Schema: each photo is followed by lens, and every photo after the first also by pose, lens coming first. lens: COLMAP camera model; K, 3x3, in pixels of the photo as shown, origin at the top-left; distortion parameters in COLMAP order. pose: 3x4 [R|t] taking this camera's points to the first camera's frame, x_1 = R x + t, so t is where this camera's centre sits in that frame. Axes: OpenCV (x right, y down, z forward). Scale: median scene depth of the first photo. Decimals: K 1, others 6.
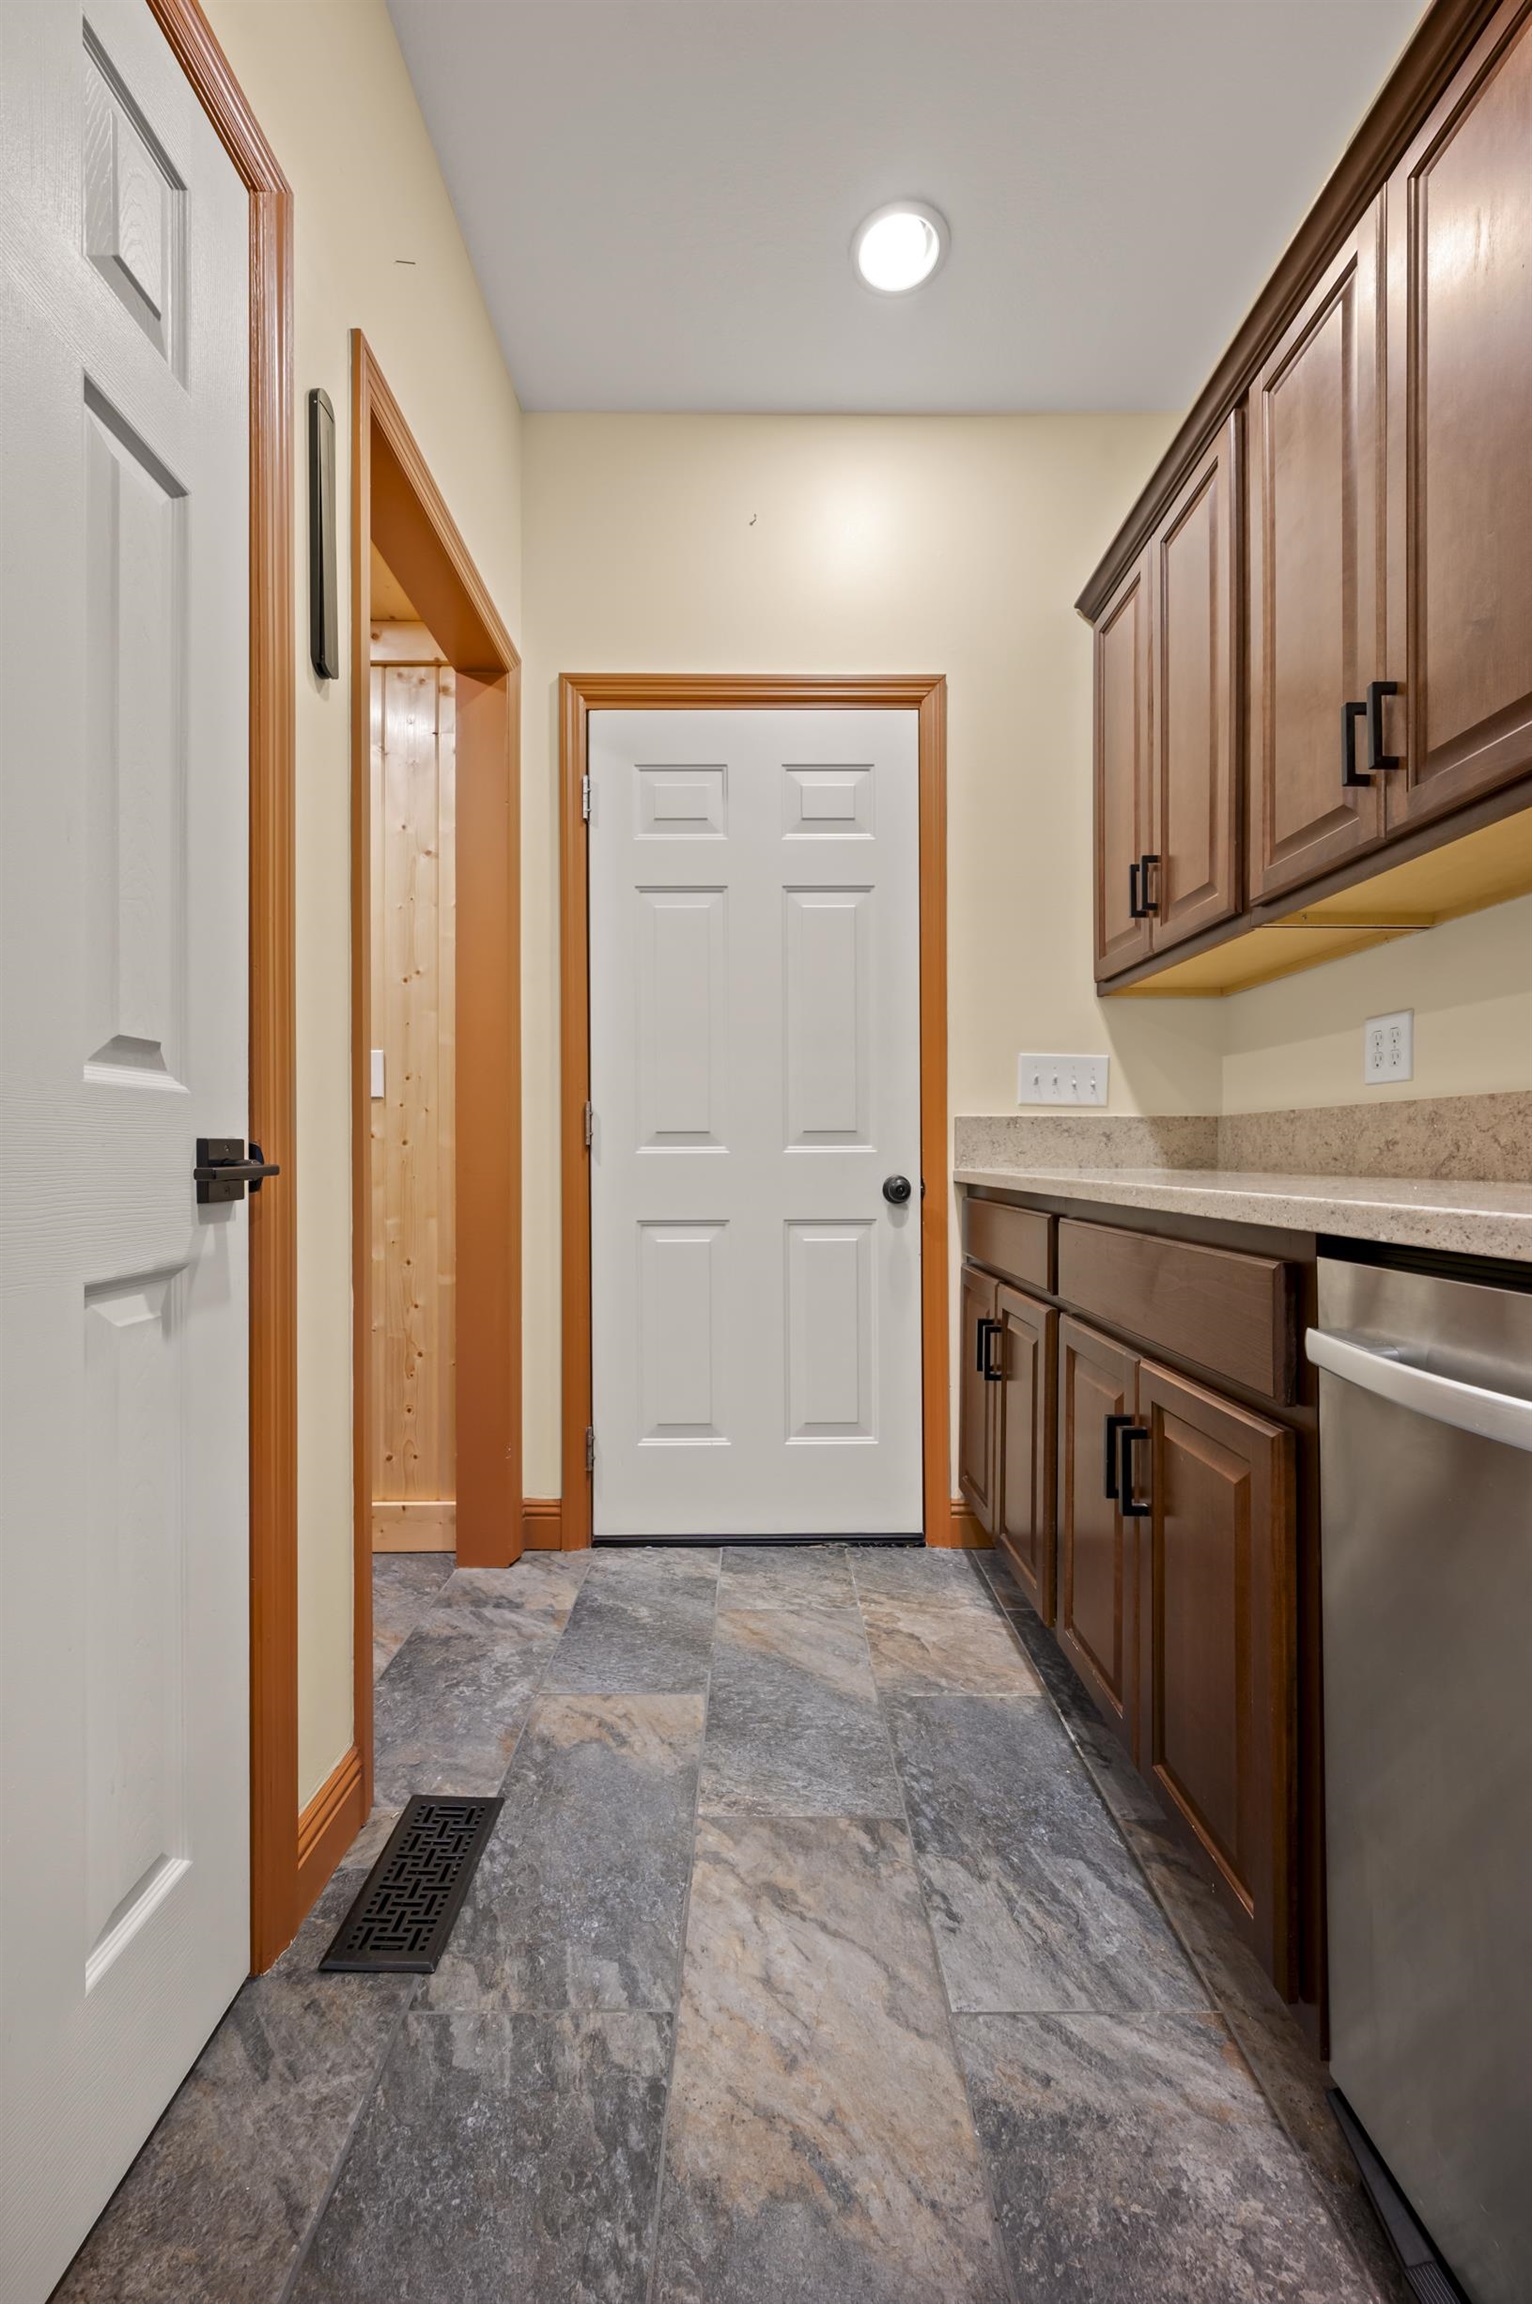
lens RADIAL K [[910.8, 0, 758.4], [0, 910.8, 1152.6], [0, 0, 1]] dist [-0.001215, -0.000054]
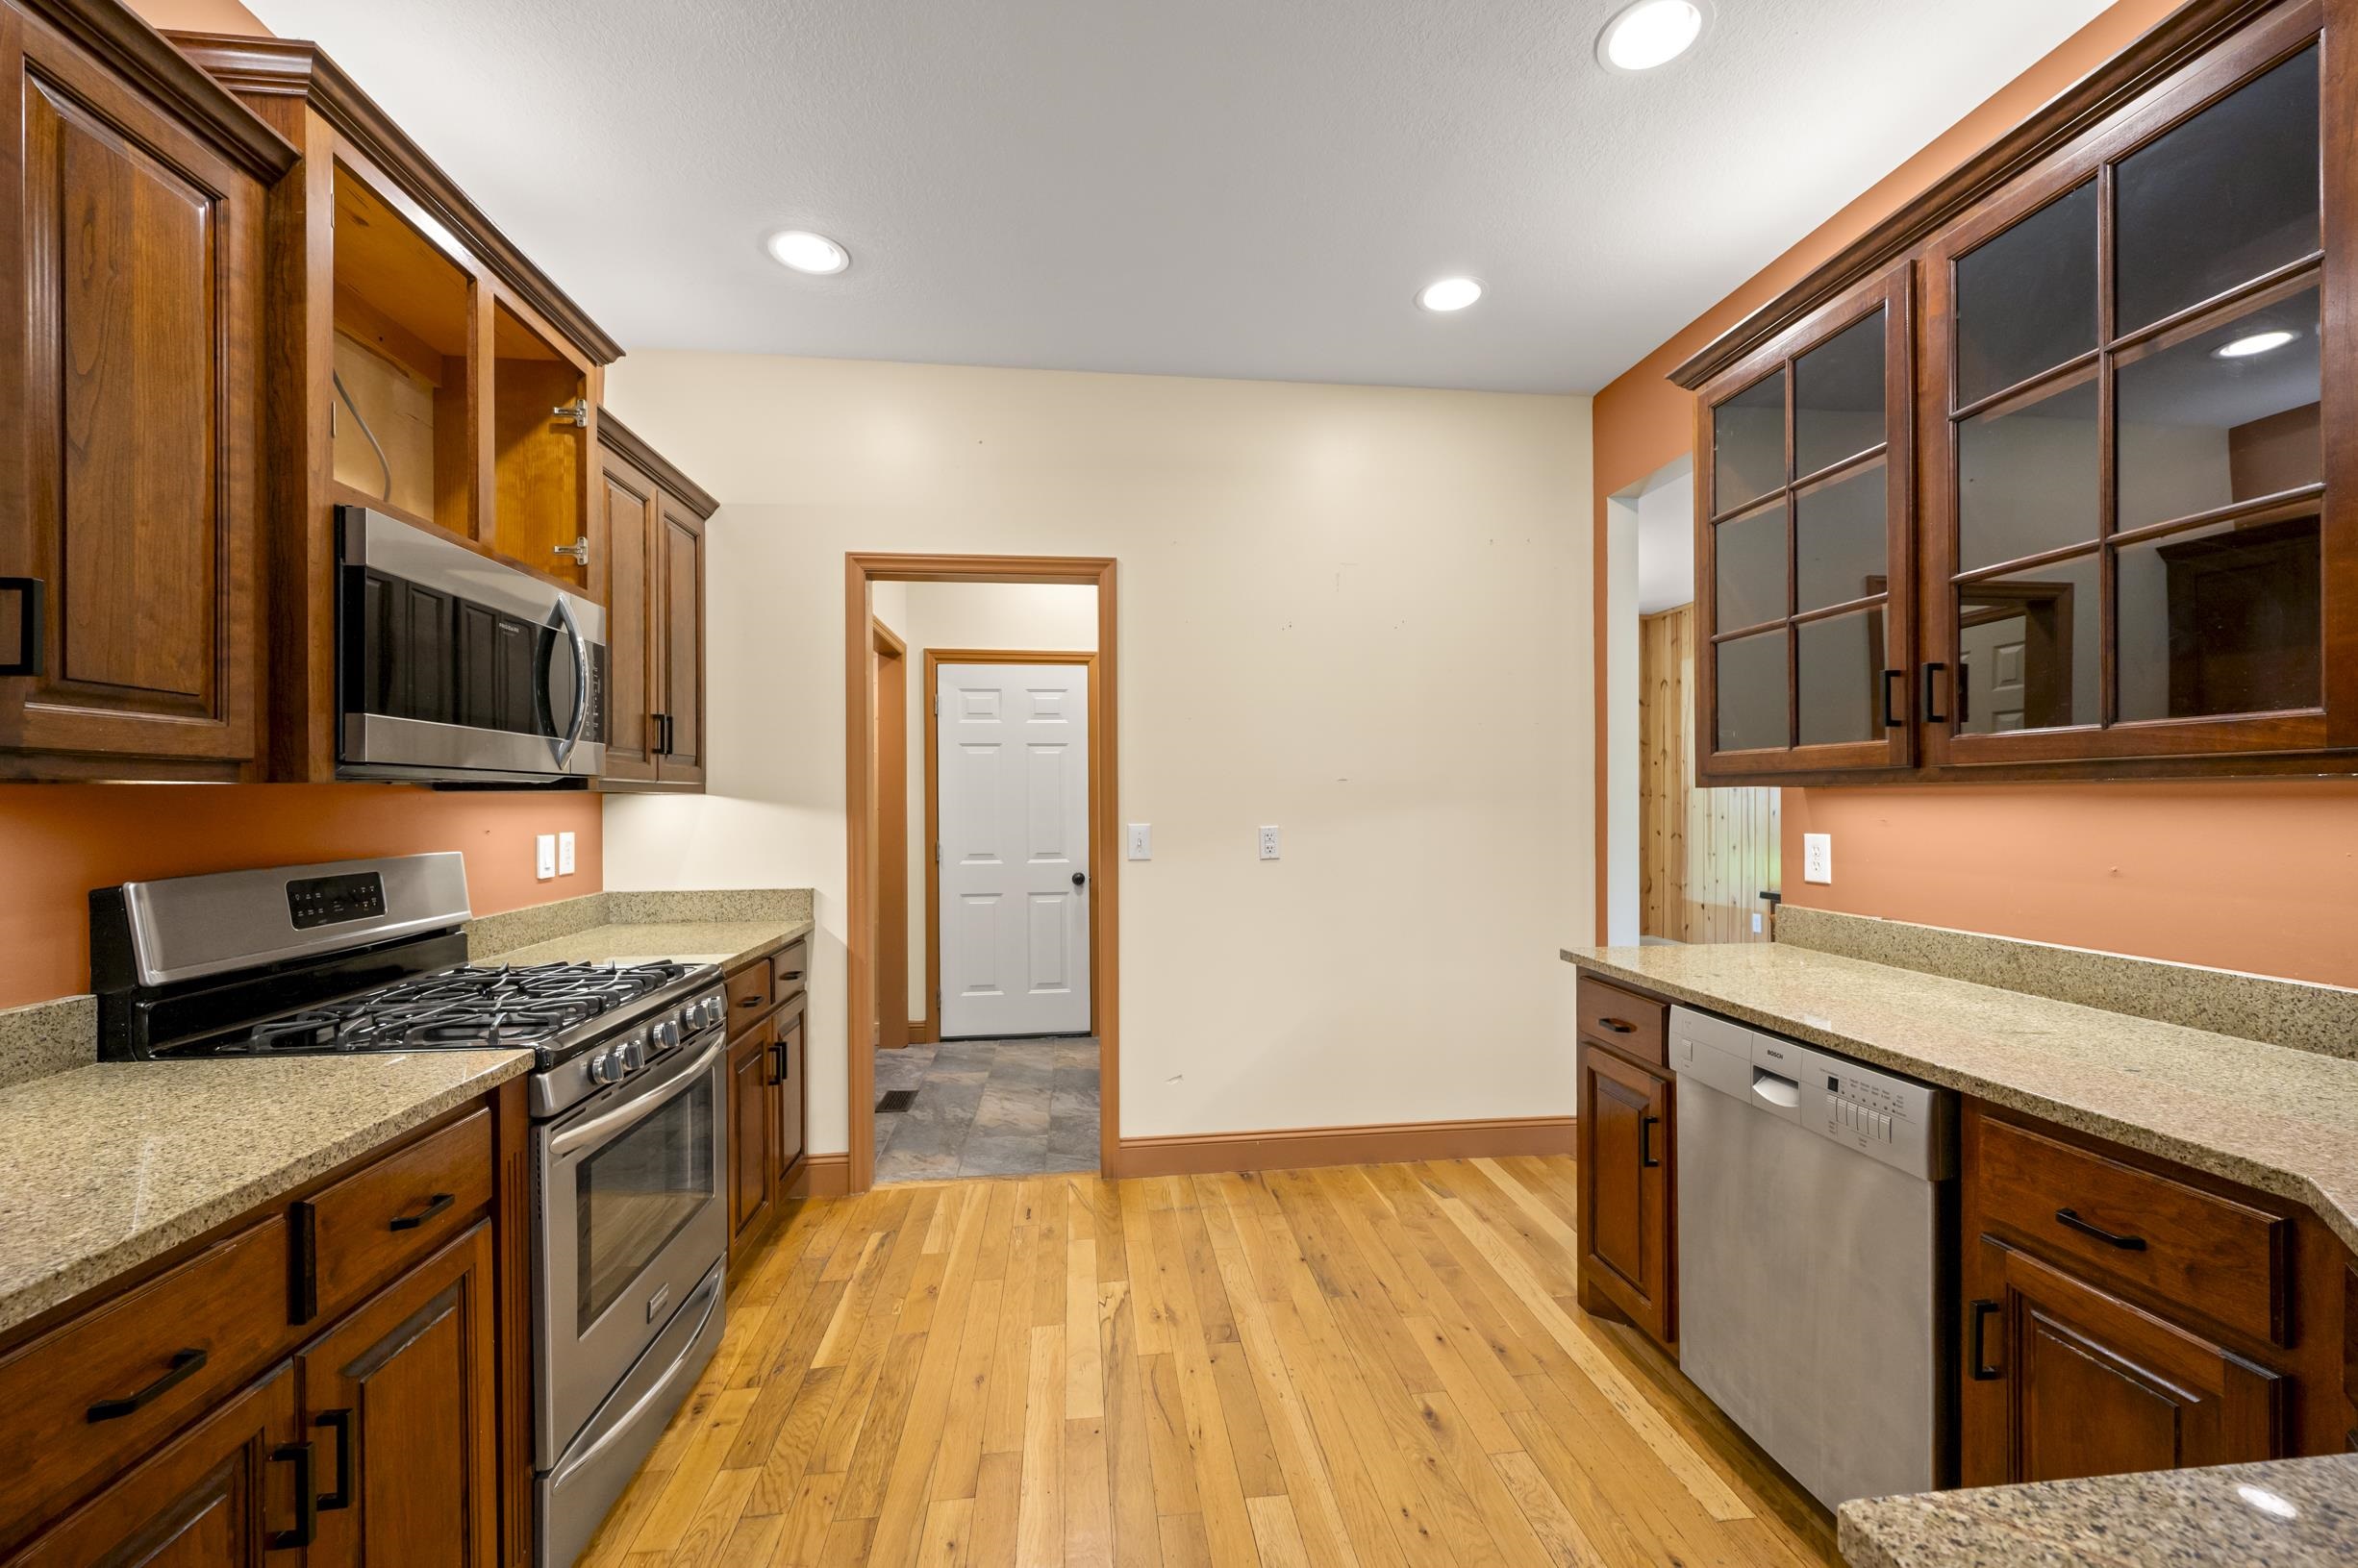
lens RADIAL K [[932.0, 0, 1188.7], [0, 932.0, 797.6], [0, 0, 1]] dist [-0.001215, -0.000054]
pose [[0.992427, -0.002363, 0.122815, 0.141152], [0.001916, 0.999991, 0.003753, -0.169294], [-0.122823, -0.003489, 0.992422, -1.326718]]
